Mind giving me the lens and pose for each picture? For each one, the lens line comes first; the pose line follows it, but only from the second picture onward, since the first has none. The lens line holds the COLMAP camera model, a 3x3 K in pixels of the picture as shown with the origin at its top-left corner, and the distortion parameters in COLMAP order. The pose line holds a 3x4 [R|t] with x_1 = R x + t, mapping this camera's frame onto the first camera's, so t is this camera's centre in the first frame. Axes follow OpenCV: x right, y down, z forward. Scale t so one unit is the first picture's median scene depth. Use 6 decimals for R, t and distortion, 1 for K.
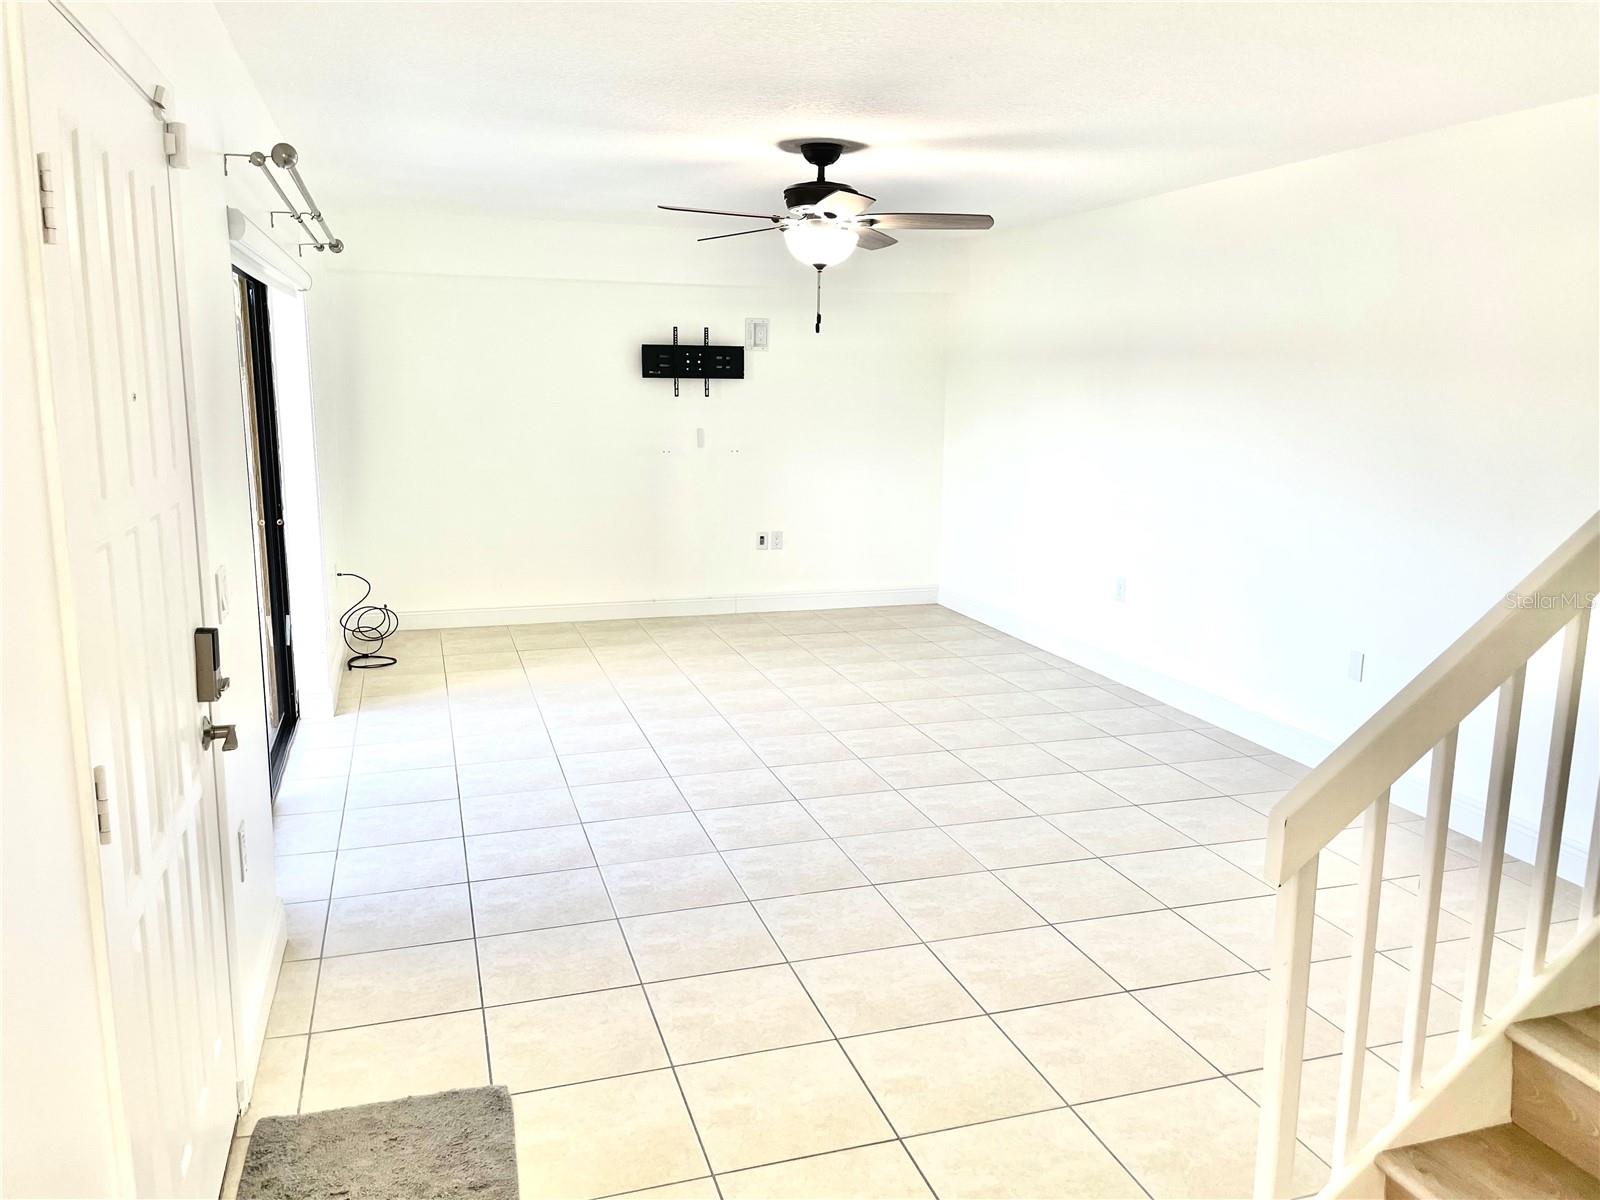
lens RADIAL K [[1204.9, 0, 803.5], [0, 1204.9, 609.1], [0, 0, 1]] dist [0.036302, -0.019568]
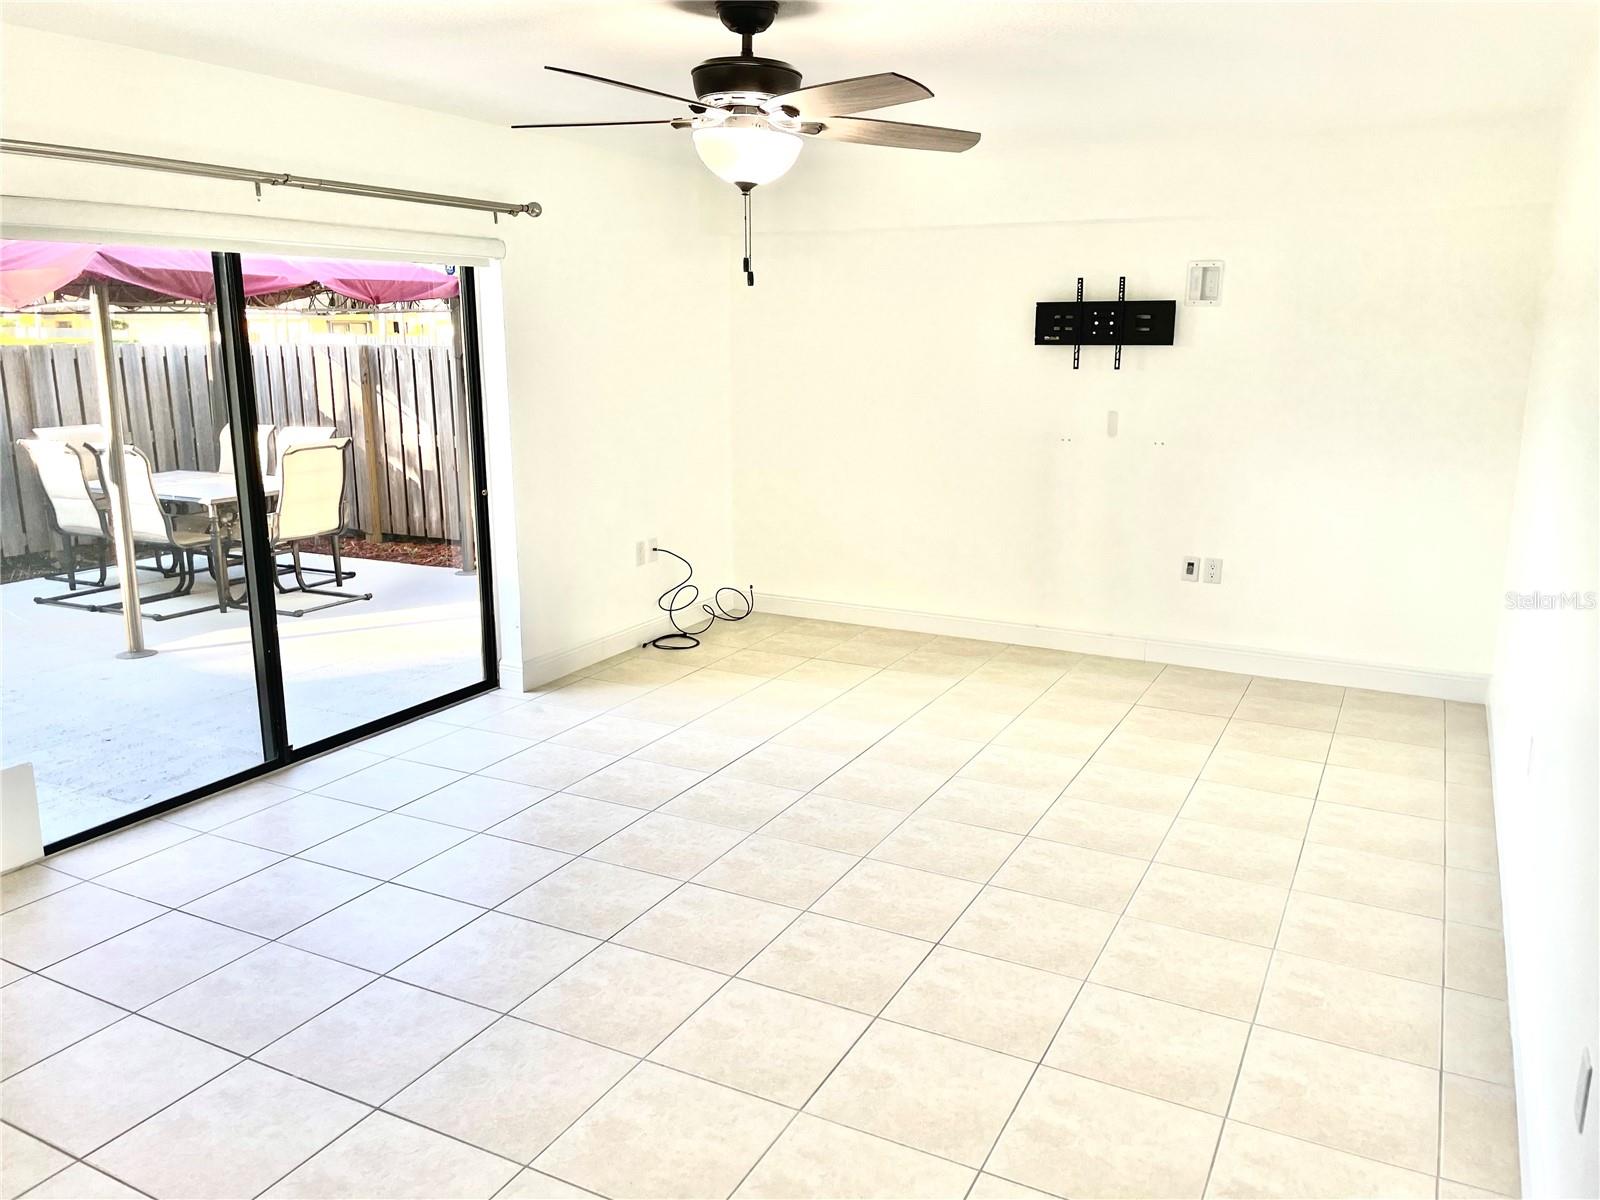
lens RADIAL K [[1204.9, 0, 795.6], [0, 1204.9, 591.7], [0, 0, 1]] dist [0.036302, -0.019568]
pose [[0.702373, 0.142536, -0.697392, 0.326924], [-0.130269, 0.988939, 0.070923, -0.067630], [0.699787, 0.041034, 0.713172, 0.333740]]
